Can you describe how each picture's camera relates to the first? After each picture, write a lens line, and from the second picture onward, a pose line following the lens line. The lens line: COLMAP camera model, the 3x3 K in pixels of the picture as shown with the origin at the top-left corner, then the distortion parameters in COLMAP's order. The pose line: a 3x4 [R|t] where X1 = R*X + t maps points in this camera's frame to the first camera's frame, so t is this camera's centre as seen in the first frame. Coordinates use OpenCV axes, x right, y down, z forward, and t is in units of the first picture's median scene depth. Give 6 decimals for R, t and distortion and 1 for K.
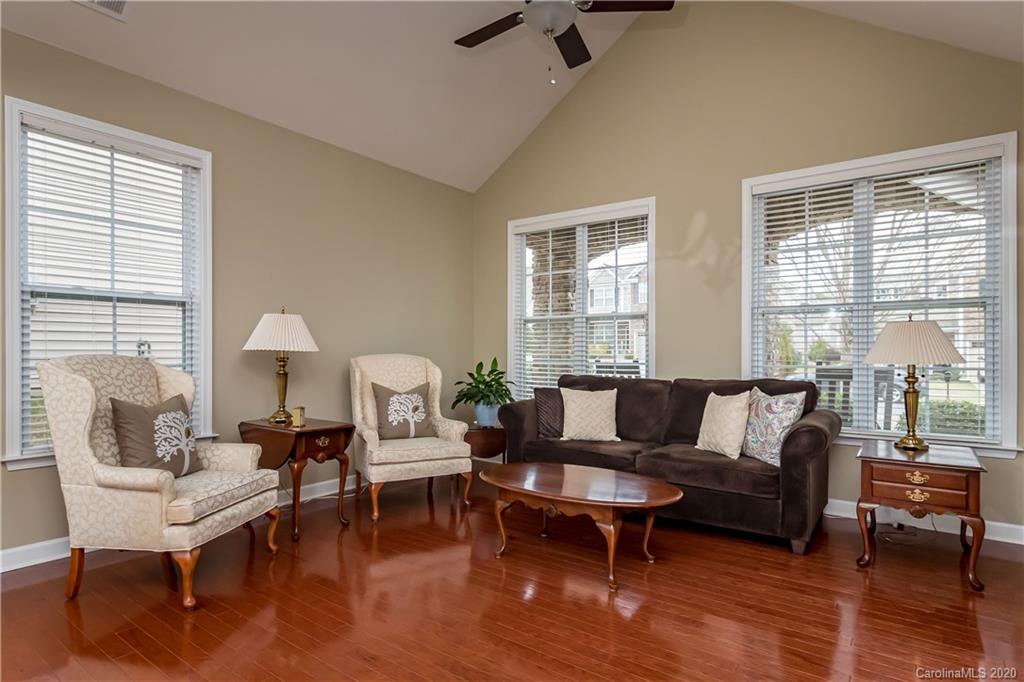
lens RADIAL K [[562.1, 0, 511.1], [0, 562.1, 347.8], [0, 0, 1]] dist [0.003153, 0.000751]
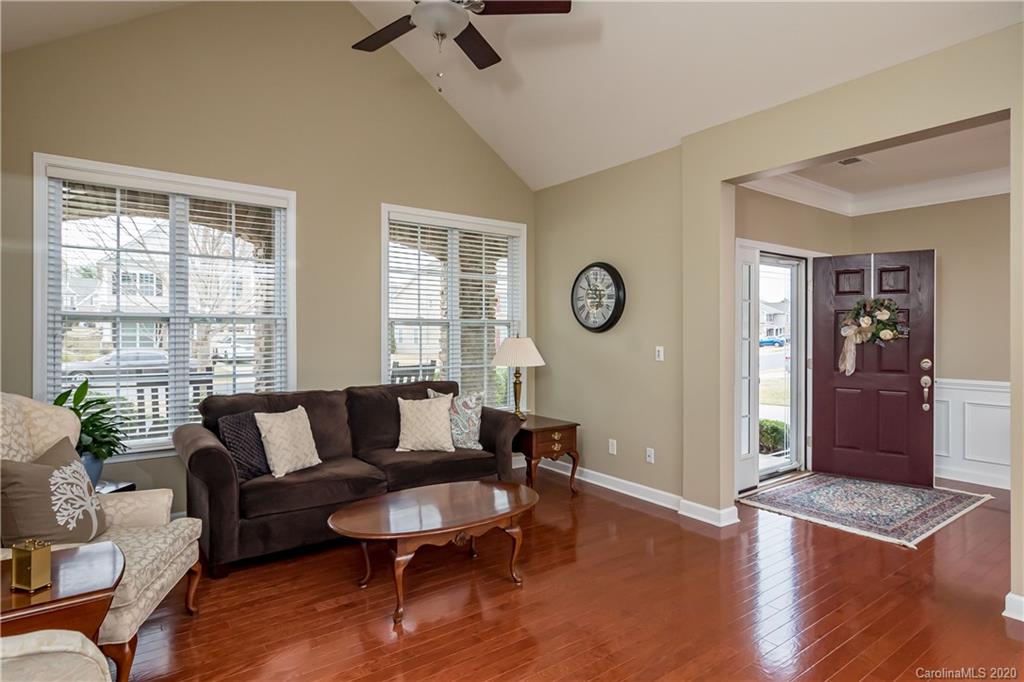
lens RADIAL K [[546.6, 0, 512.4], [0, 546.6, 334.7], [0, 0, 1]] dist [0.000778, 0.000504]
pose [[0.293242, -0.003141, 0.956033, -0.731639], [-0.007165, 0.999959, 0.005483, -0.063010], [-0.956011, -0.008458, 0.293207, 0.582608]]
